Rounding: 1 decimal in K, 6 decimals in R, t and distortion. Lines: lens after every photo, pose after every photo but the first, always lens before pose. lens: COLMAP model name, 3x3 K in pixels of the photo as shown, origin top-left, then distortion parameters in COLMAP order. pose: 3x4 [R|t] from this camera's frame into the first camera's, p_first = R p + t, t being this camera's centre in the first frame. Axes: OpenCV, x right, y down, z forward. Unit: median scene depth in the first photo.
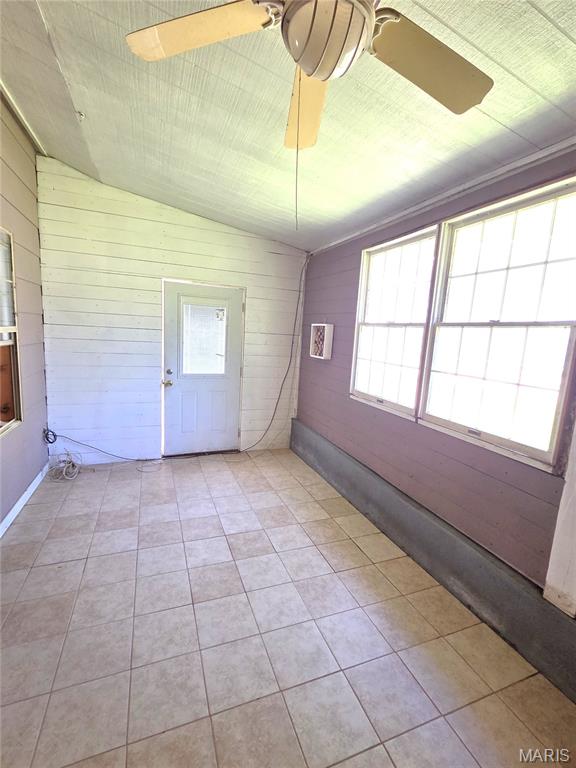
lens RADIAL K [[339.3, 0, 288.2], [0, 339.3, 385.4], [0, 0, 1]] dist [-0.001015, -0.000079]
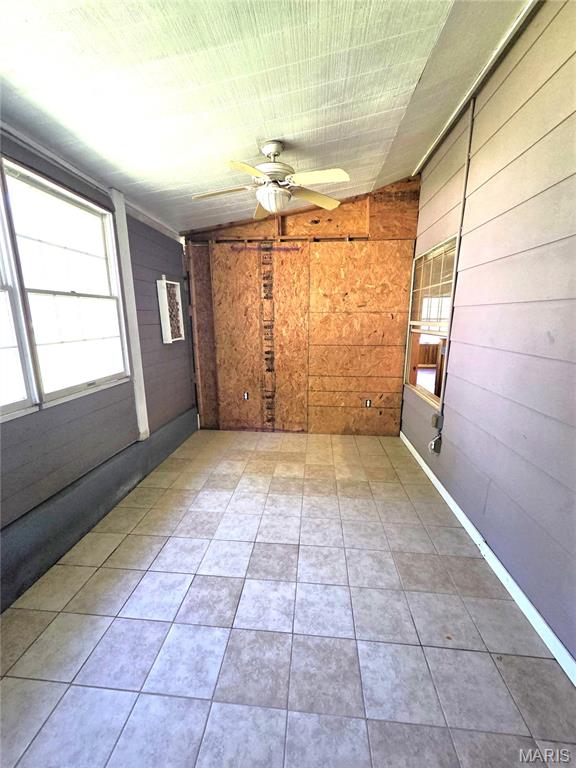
lens RADIAL K [[313.3, 0, 289.5], [0, 313.3, 384.3], [0, 0, 1]] dist [0.003823, -0.000709]
pose [[-0.893451, -0.153879, 0.421979, -0.587054], [0.012189, 0.930832, 0.365244, -0.271422], [-0.448995, 0.331471, -0.829777, 1.625424]]
